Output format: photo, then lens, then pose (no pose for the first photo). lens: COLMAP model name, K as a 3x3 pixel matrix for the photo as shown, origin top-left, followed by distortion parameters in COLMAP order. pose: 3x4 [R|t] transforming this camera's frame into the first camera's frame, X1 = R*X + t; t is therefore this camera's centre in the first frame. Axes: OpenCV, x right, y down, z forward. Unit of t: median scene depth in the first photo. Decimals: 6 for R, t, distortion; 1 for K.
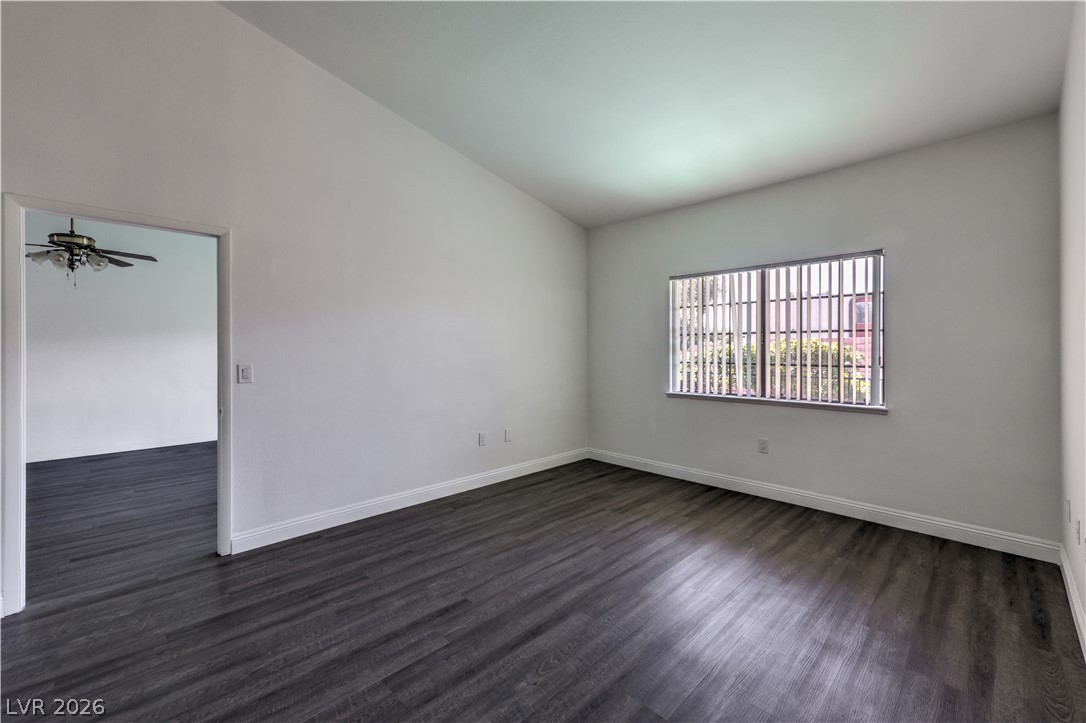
lens RADIAL K [[446.8, 0, 543.7], [0, 446.8, 363.1], [0, 0, 1]] dist [0.010714, 0.000161]
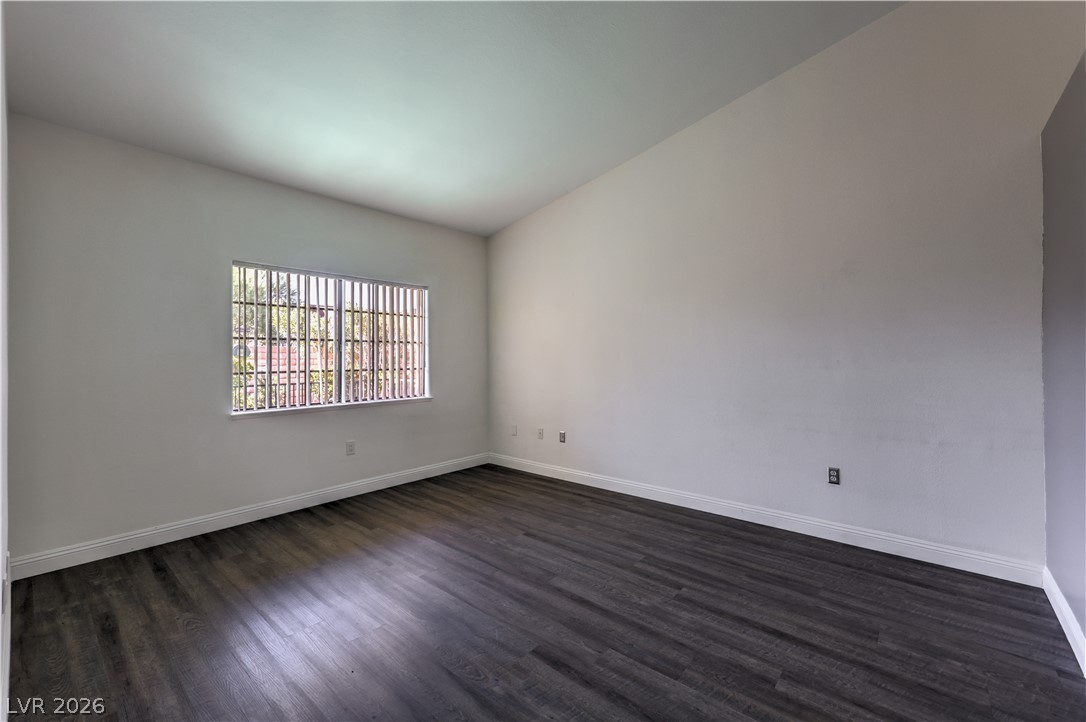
lens RADIAL K [[446.8, 0, 558.2], [0, 446.8, 361.6], [0, 0, 1]] dist [0.010714, 0.000161]
pose [[-0.100085, -0.008790, 0.994940, -0.787471], [0.035808, 0.999281, 0.012430, -0.017982], [-0.994334, 0.036871, -0.099698, 0.793419]]
